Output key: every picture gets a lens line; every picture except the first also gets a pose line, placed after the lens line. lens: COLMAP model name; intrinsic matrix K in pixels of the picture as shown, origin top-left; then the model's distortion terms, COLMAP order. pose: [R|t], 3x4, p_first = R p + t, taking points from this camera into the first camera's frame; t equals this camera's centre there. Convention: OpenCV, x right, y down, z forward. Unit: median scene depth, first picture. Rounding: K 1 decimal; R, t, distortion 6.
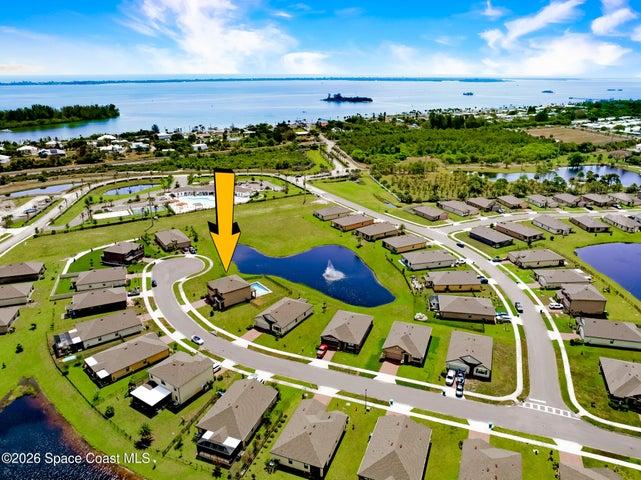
lens RADIAL K [[448.2, 0, 320.5], [0, 448.2, 240.0], [0, 0, 1]] dist [-0.038328, -0.003958]
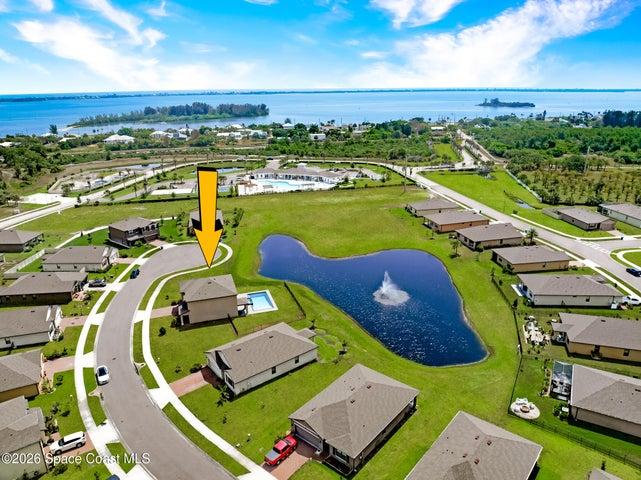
lens RADIAL K [[448.2, 0, 320.5], [0, 448.2, 240.0], [0, 0, 1]] dist [-0.038328, -0.003958]
pose [[0.946177, 0.095050, -0.309377, 0.079533], [-0.100446, 0.994941, -0.001519, 0.009164], [0.307668, 0.032513, 0.950938, 0.260358]]
